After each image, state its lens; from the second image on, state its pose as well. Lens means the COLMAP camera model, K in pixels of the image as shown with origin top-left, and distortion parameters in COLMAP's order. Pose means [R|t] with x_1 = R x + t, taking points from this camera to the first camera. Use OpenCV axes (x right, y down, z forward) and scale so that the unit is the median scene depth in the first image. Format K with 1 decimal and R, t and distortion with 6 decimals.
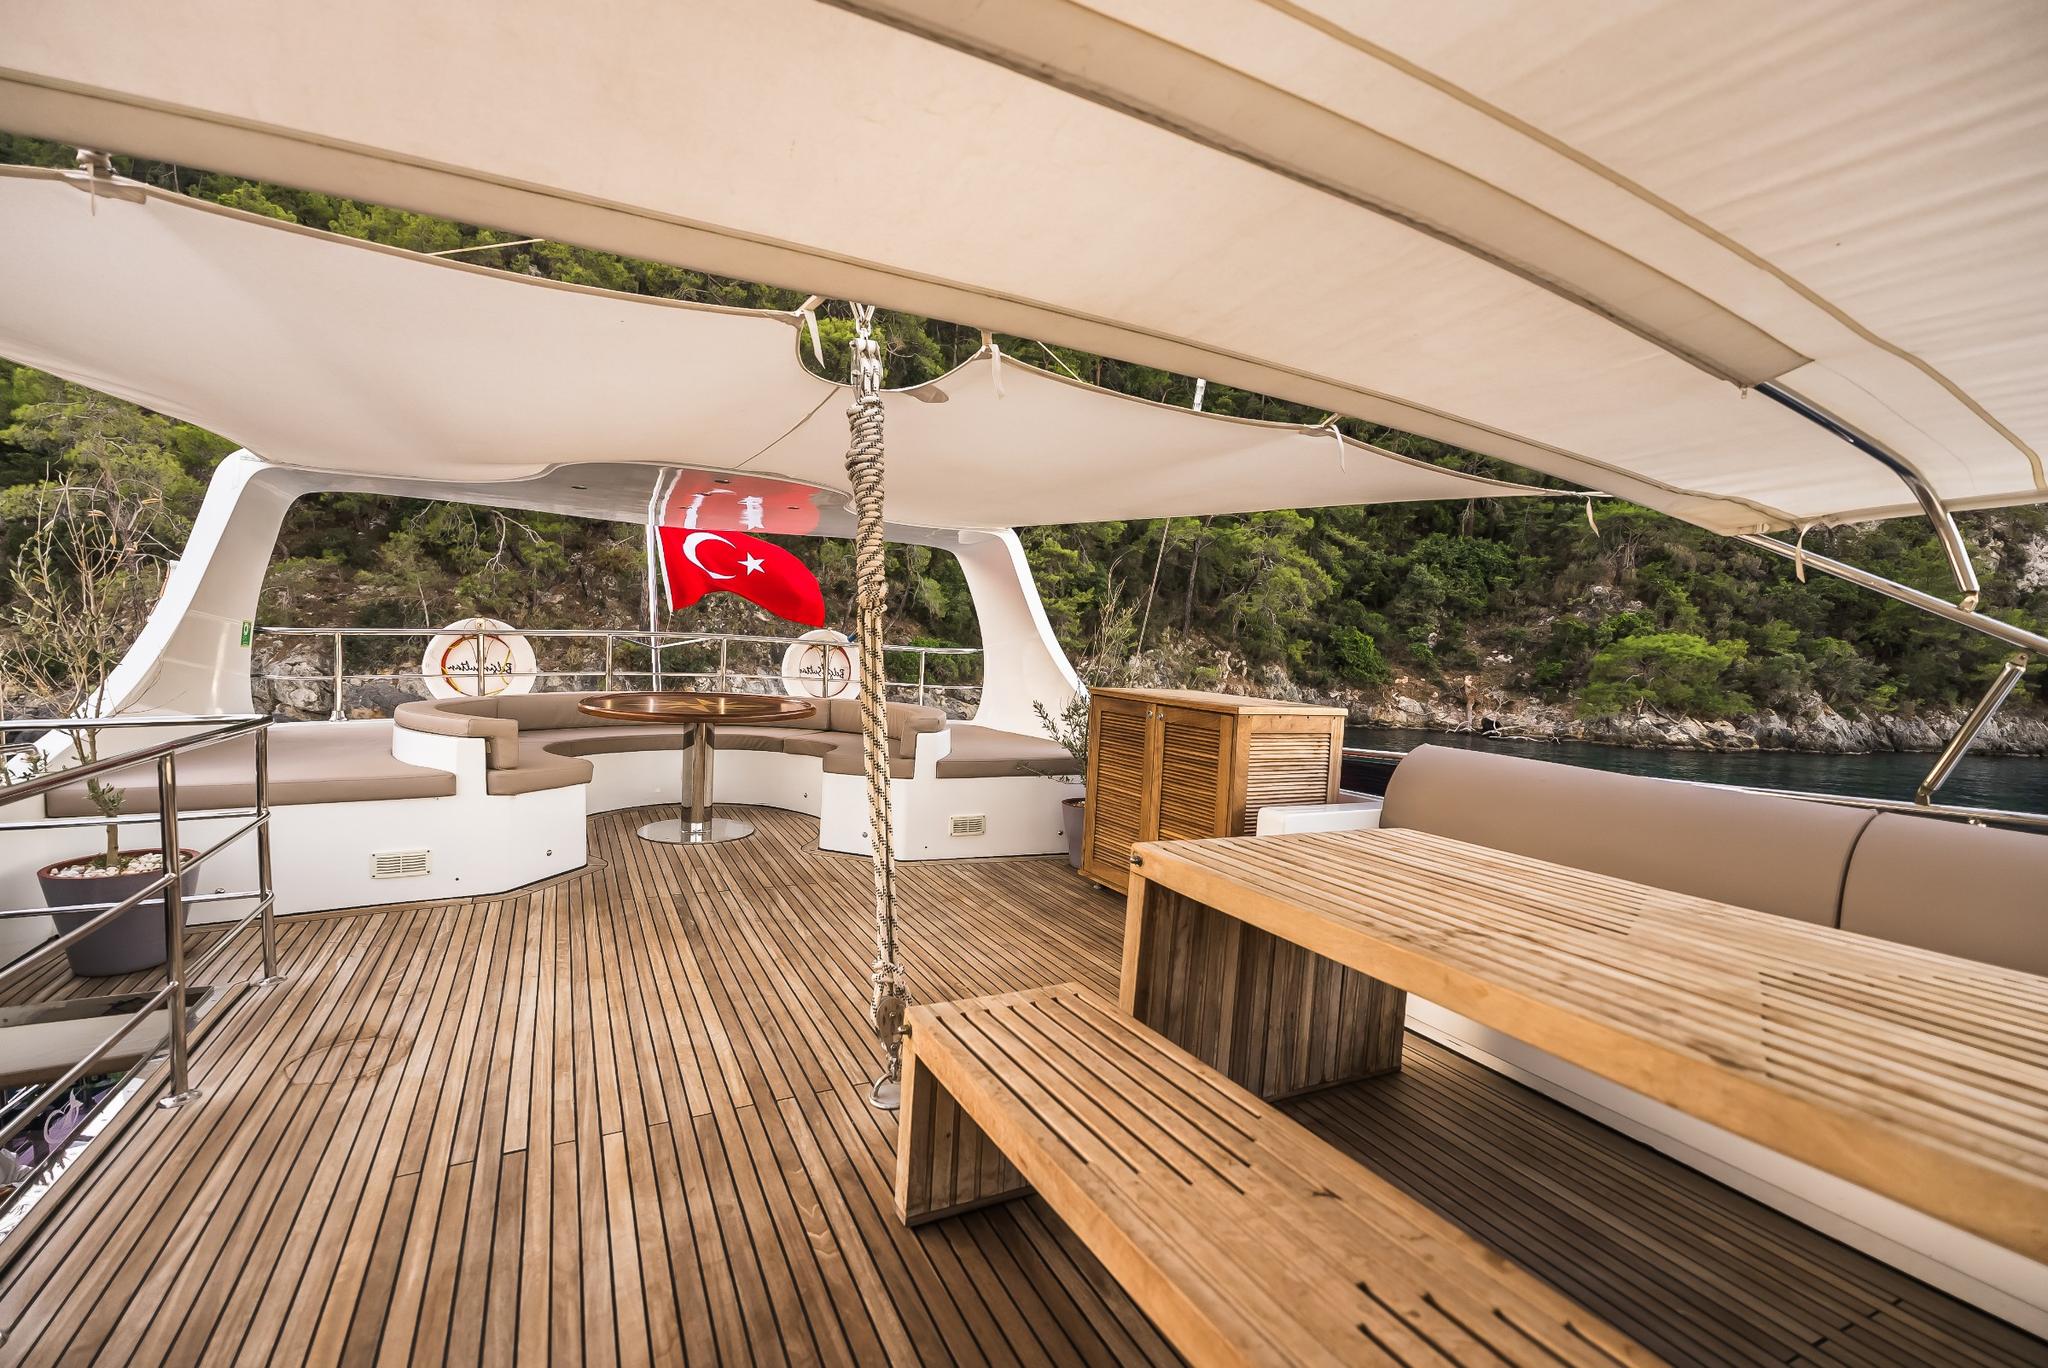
lens RADIAL K [[926.8, 0, 1024.0], [0, 926.8, 684.0], [0, 0, 1]] dist [-0.000094, -0.000493]
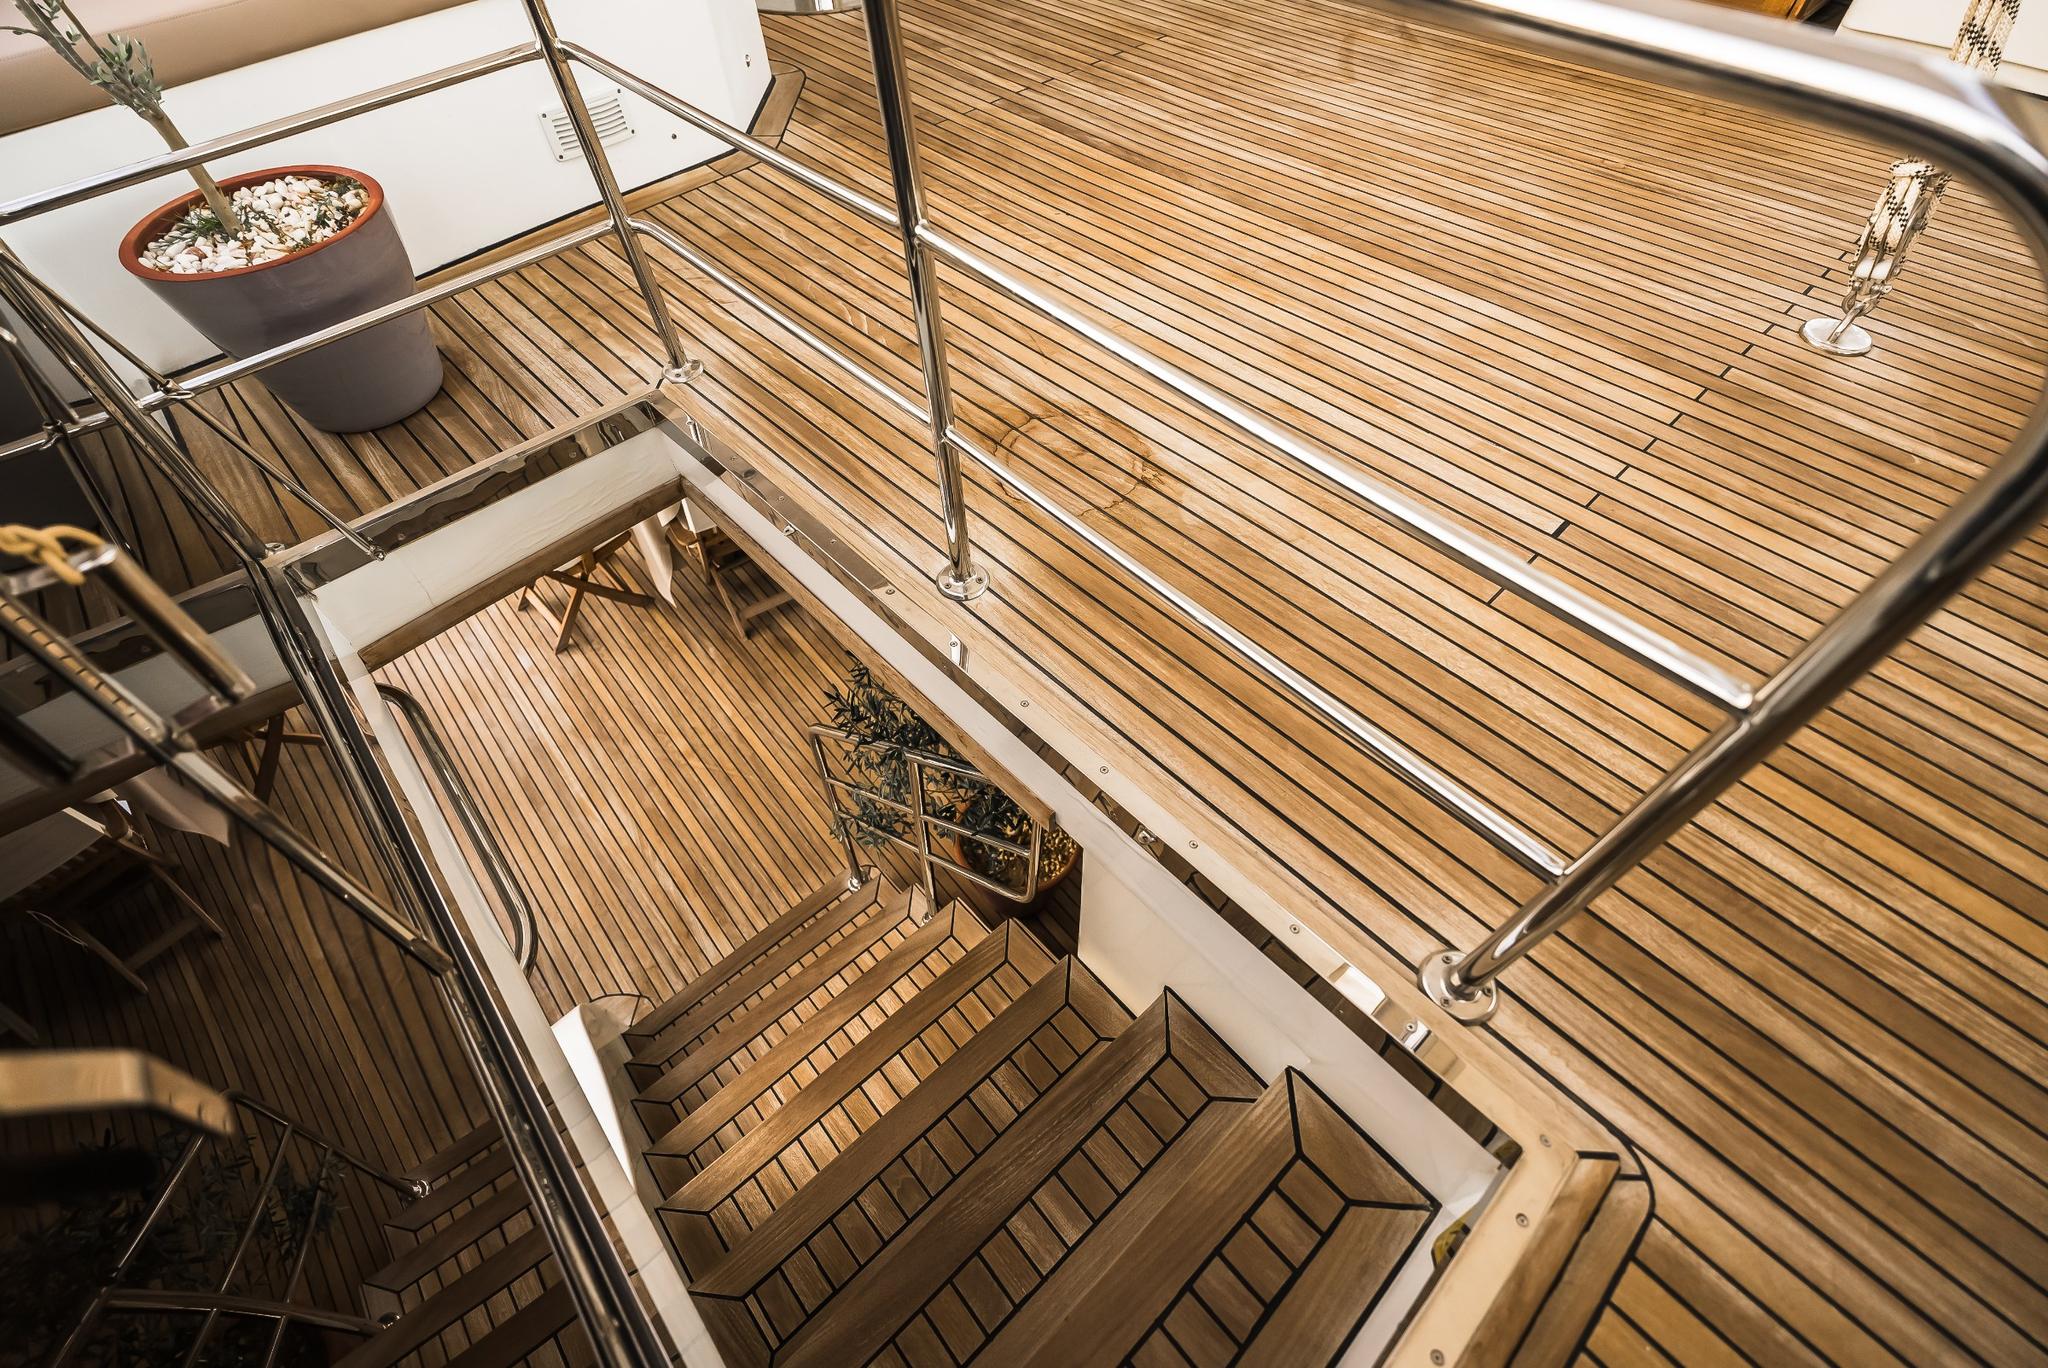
lens RADIAL K [[964.0, 0, 1024.0], [0, 964.0, 684.0], [0, 0, 1]] dist [-0.001372, -0.000856]
pose [[0.960844, -0.250973, 0.117434, -0.549243], [0.083863, 0.667335, 0.740021, 0.007938], [-0.264093, -0.701196, 0.662253, 0.287149]]
